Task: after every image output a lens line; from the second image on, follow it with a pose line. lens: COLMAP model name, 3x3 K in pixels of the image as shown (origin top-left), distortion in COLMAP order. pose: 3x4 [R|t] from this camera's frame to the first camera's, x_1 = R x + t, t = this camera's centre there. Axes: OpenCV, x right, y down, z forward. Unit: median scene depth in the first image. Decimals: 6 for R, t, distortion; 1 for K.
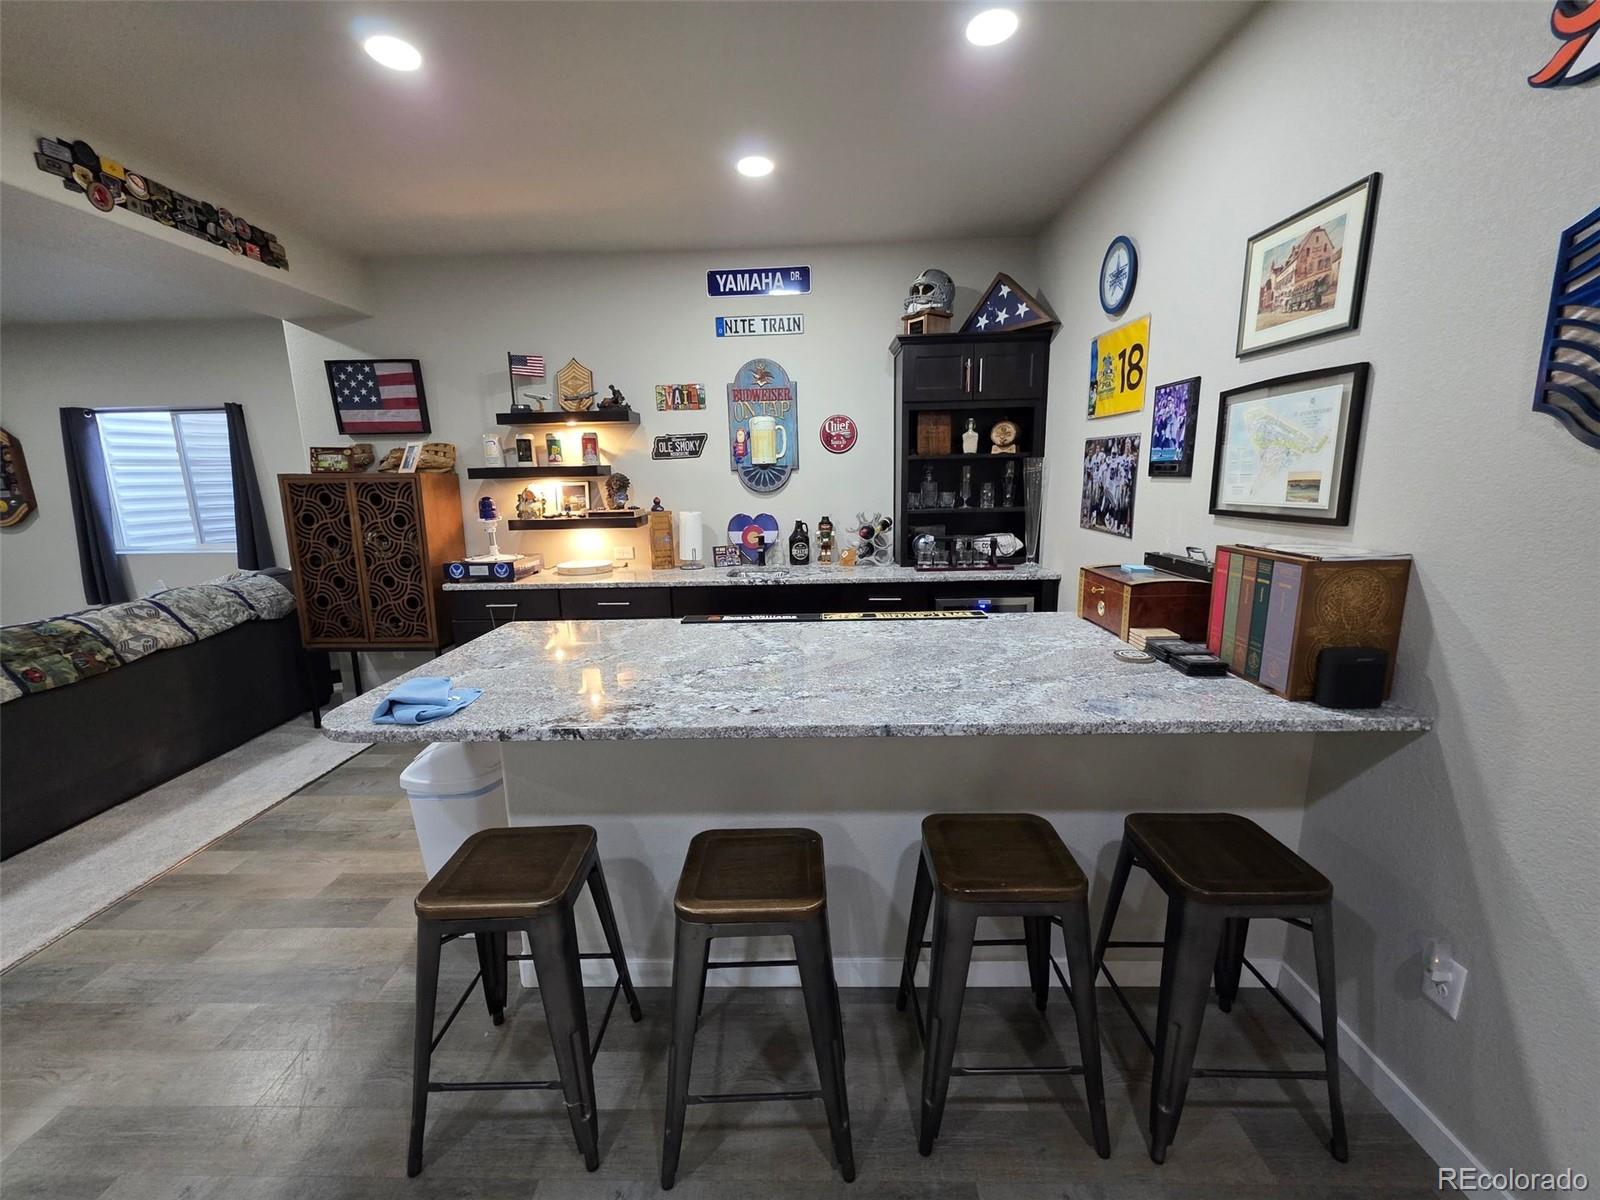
lens RADIAL K [[646.1, 0, 797.5], [0, 646.1, 596.6], [0, 0, 1]] dist [0.002041, -0.000109]
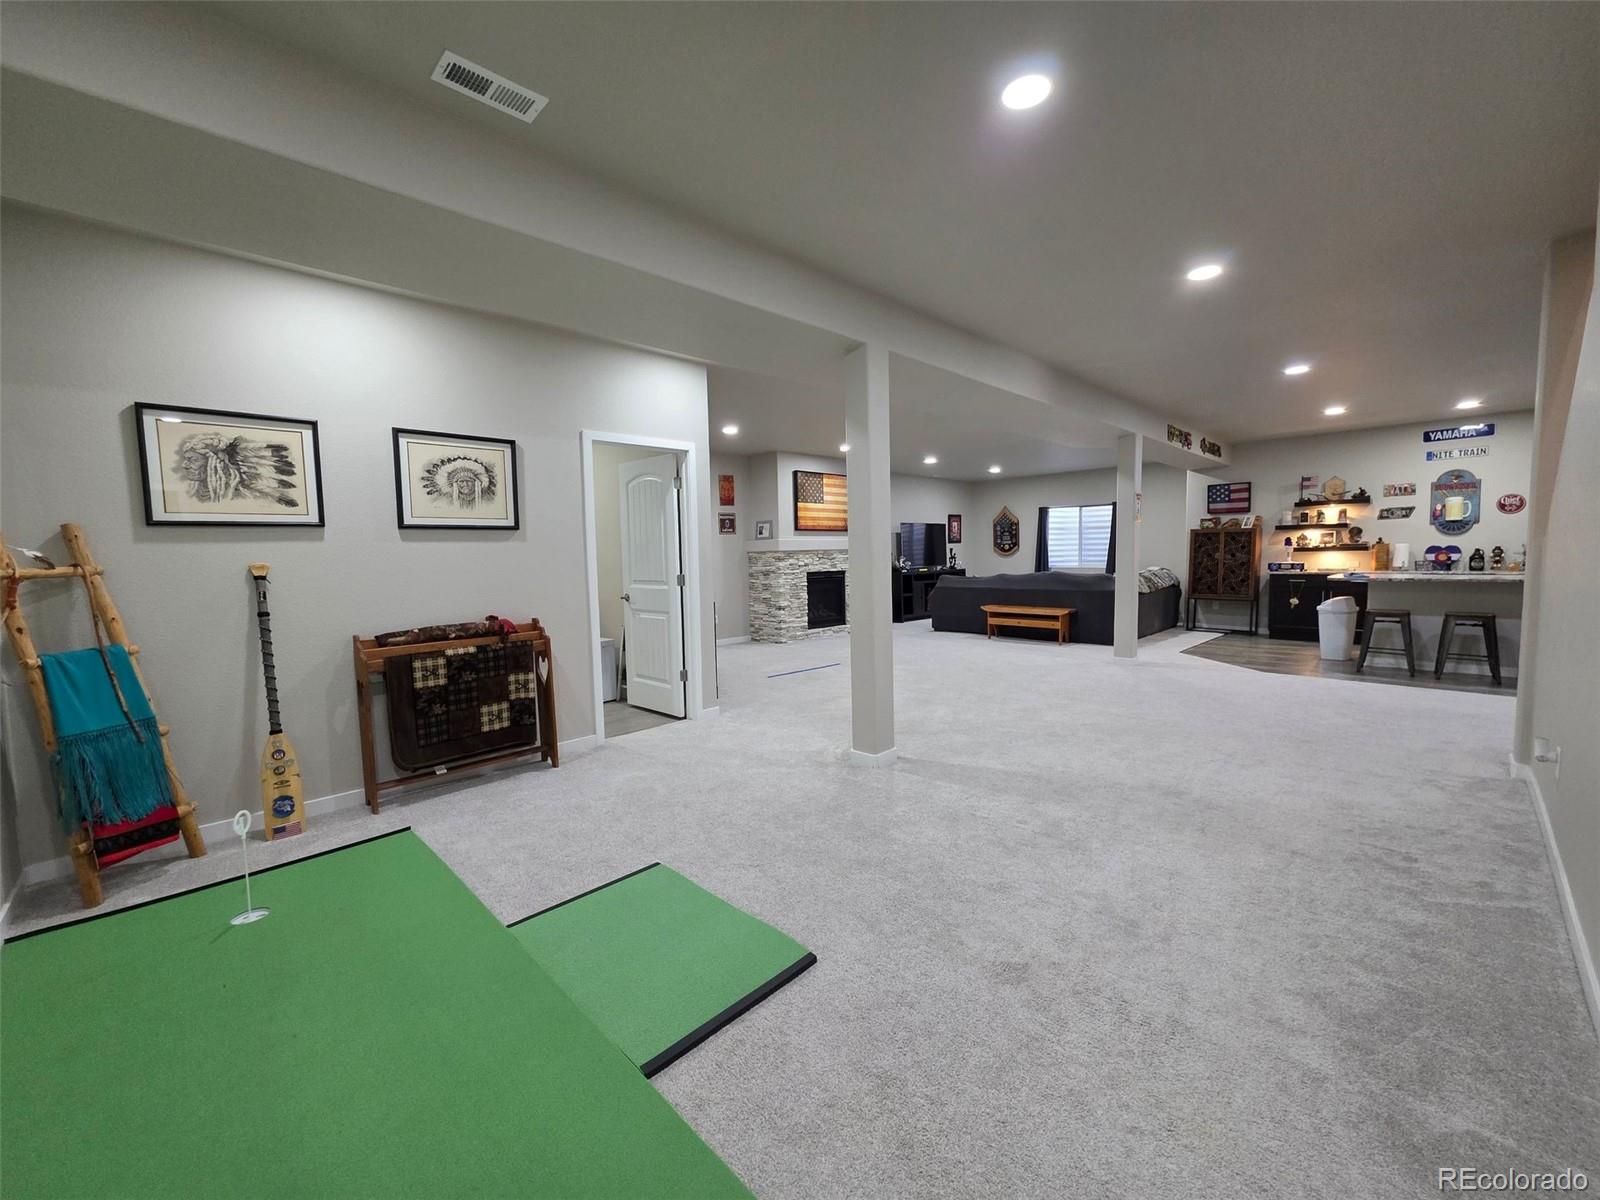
lens RADIAL K [[646.1, 0, 790.3], [0, 646.1, 595.9], [0, 0, 1]] dist [0.002041, -0.000109]
pose [[0.705603, 0.052826, -0.706635, -0.073294], [-0.128123, 0.990292, -0.053904, 0.398544], [0.696928, 0.128571, 0.705522, -1.817618]]
